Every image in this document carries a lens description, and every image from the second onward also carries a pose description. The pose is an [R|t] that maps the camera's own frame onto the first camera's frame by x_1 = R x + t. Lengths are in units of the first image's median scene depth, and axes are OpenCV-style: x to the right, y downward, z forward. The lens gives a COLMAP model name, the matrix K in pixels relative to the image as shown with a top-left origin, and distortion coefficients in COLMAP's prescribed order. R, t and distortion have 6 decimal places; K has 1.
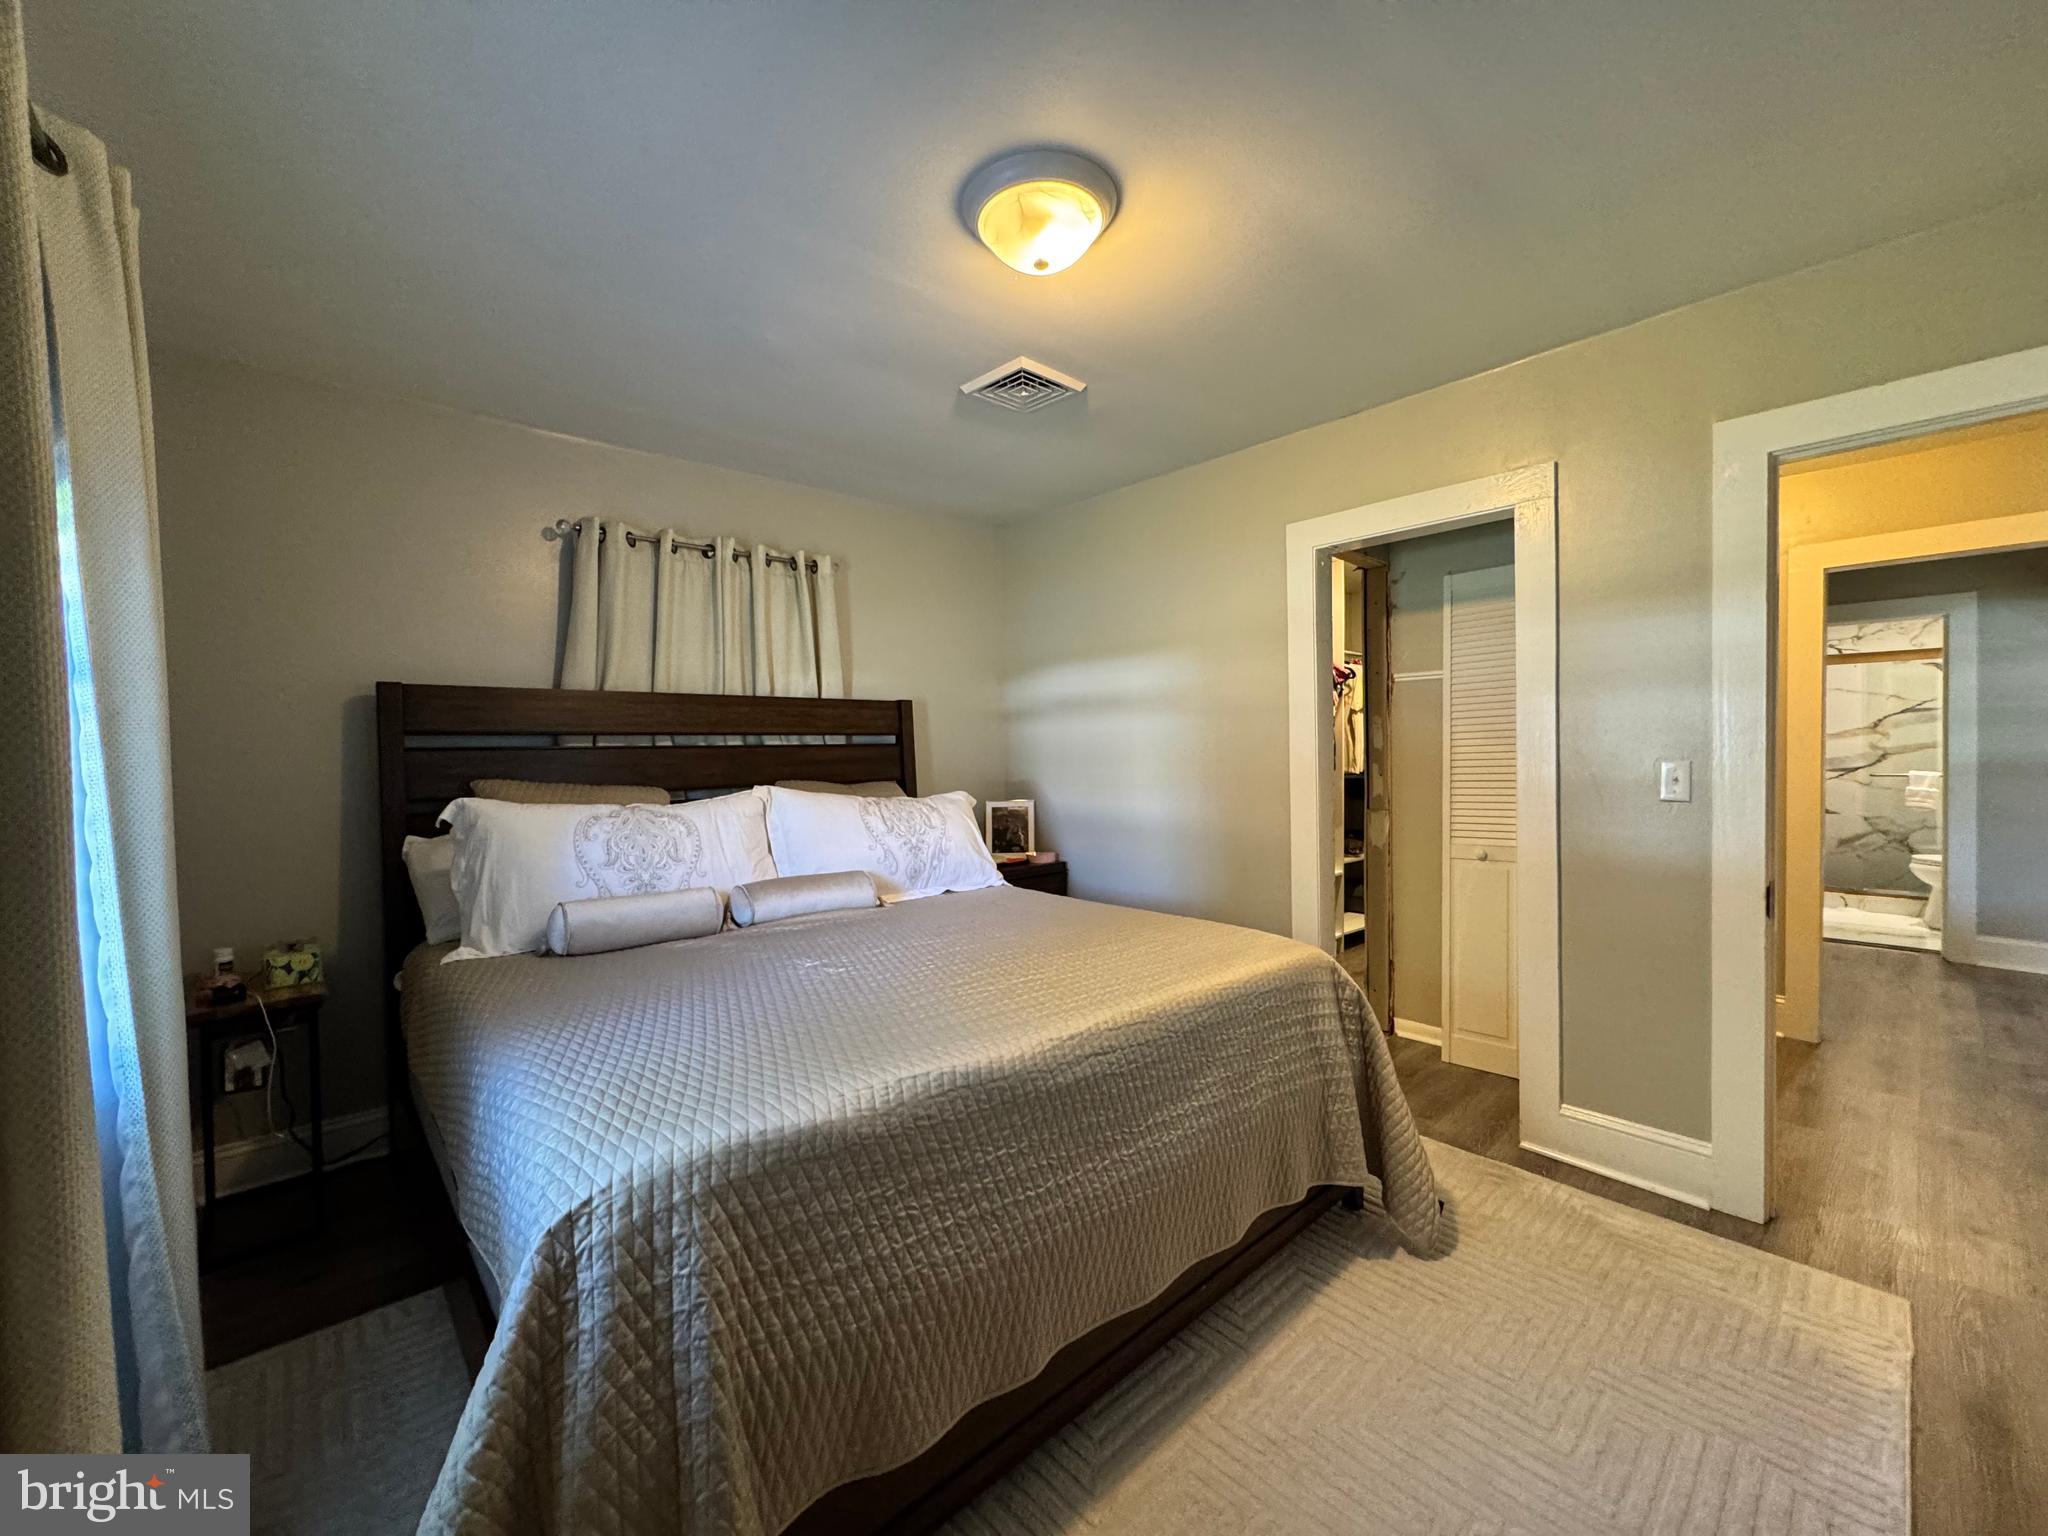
lens RADIAL K [[819.1, 0, 1012.3], [0, 819.1, 765.1], [0, 0, 1]] dist [-0.001792, -0.000039]
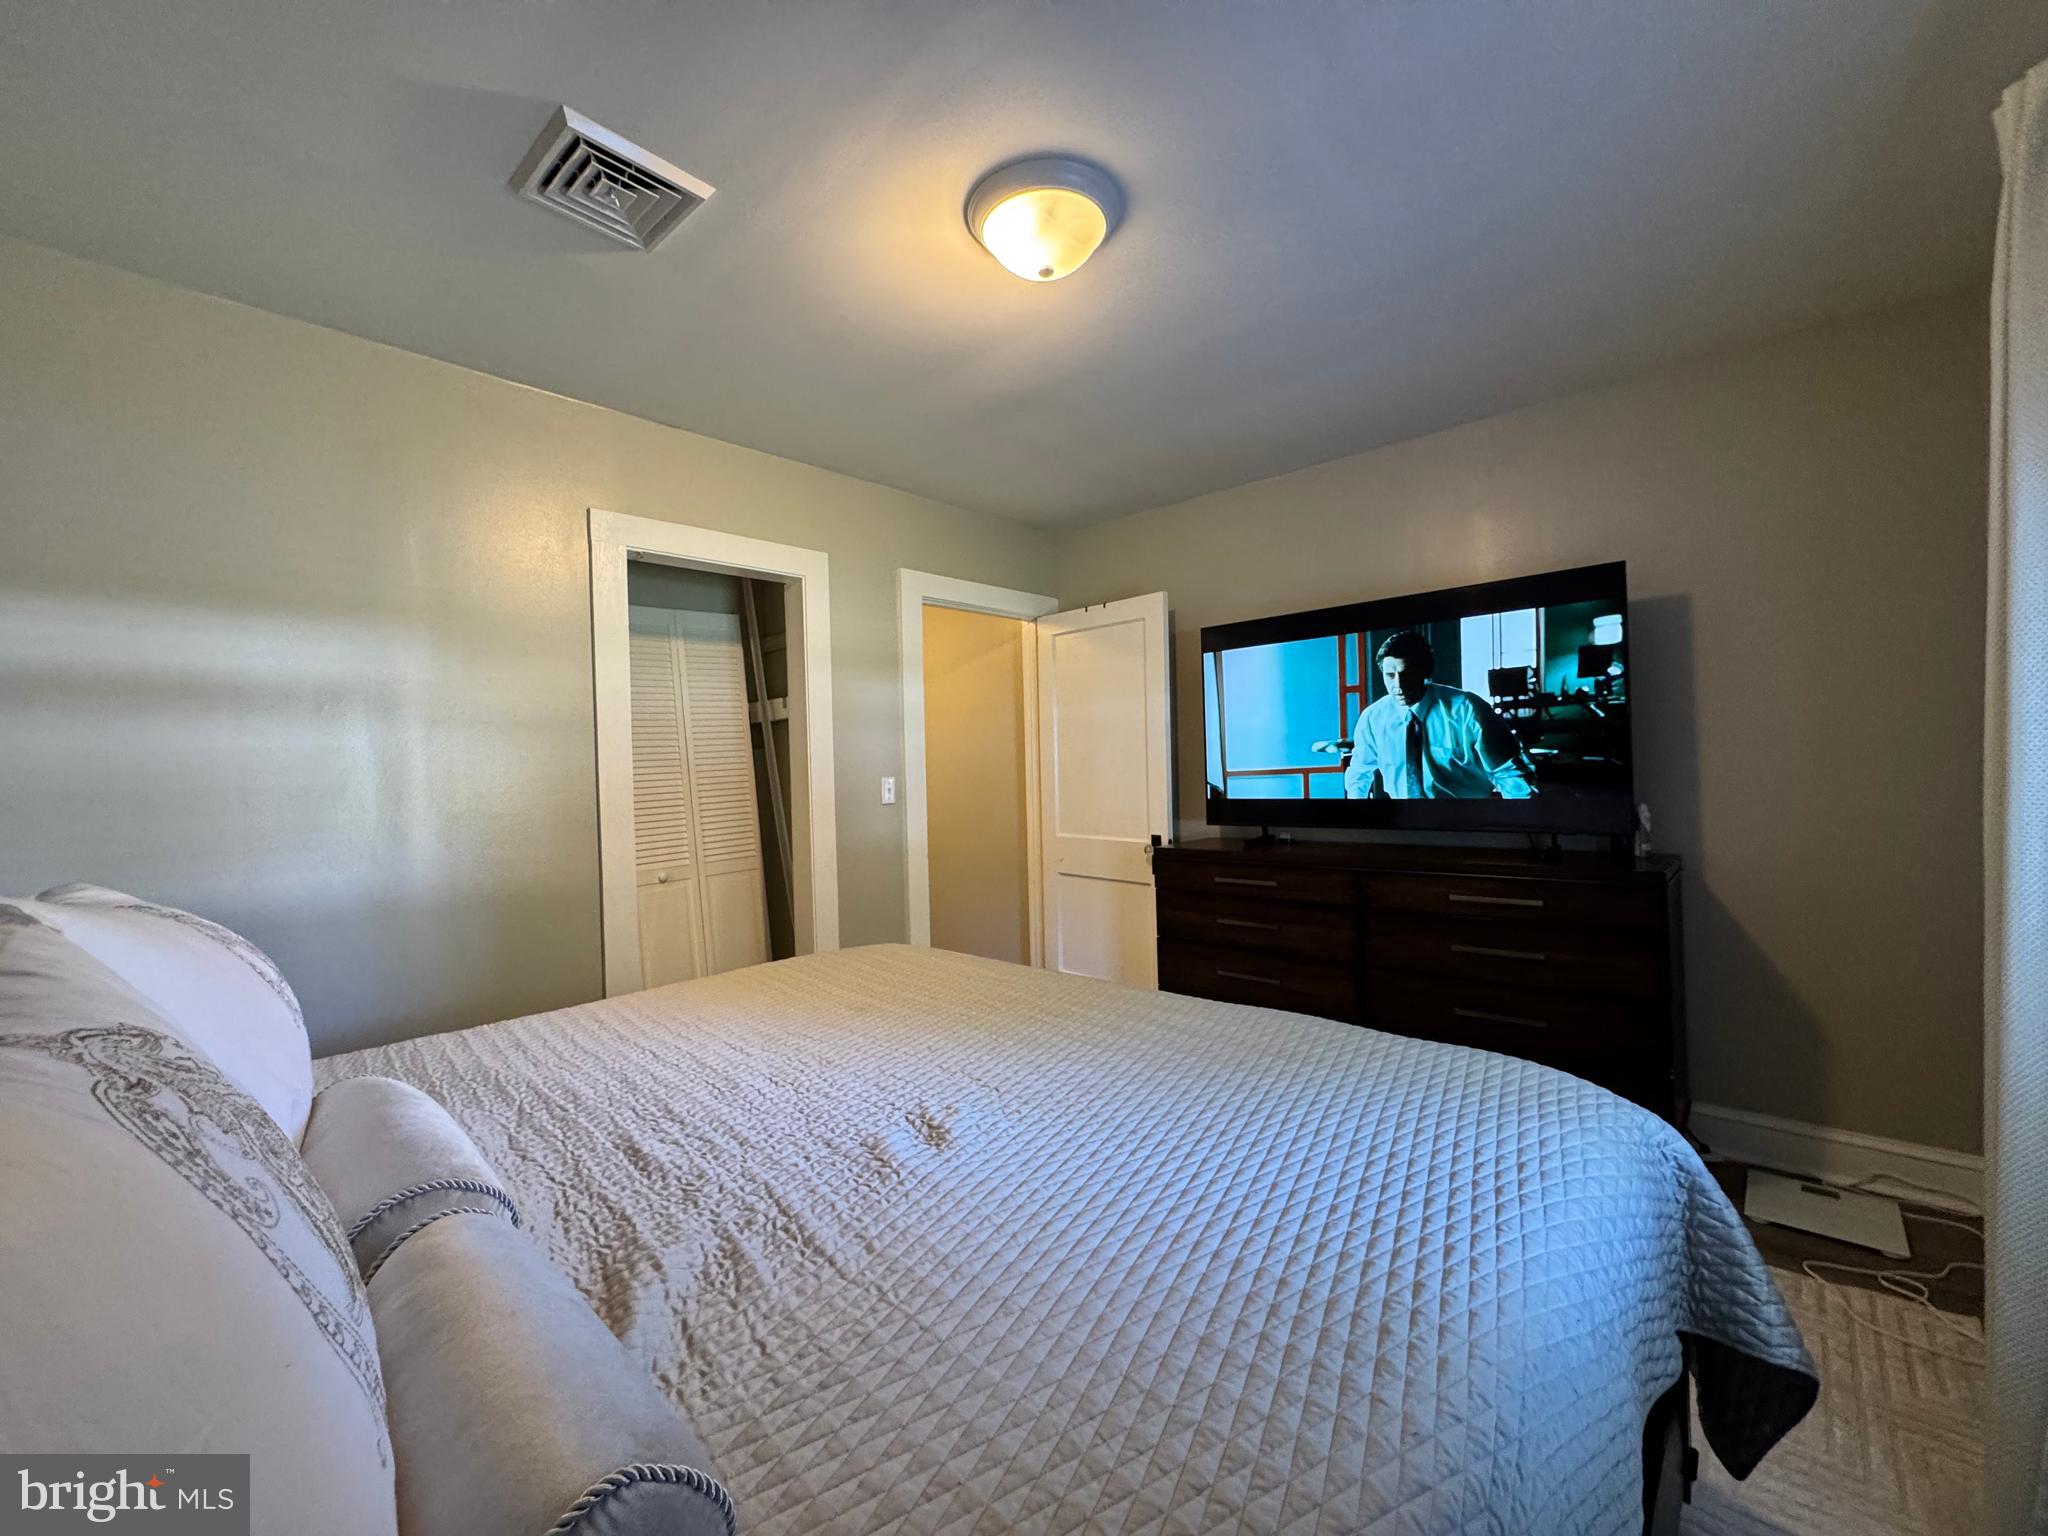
lens RADIAL K [[819.1, 0, 1012.3], [0, 819.1, 765.1], [0, 0, 1]] dist [-0.001792, -0.000039]
pose [[-0.099186, 0.014522, 0.994963, -0.741033], [0.054762, 0.998458, -0.009114, -0.001945], [-0.993561, 0.053582, -0.099829, 0.929251]]
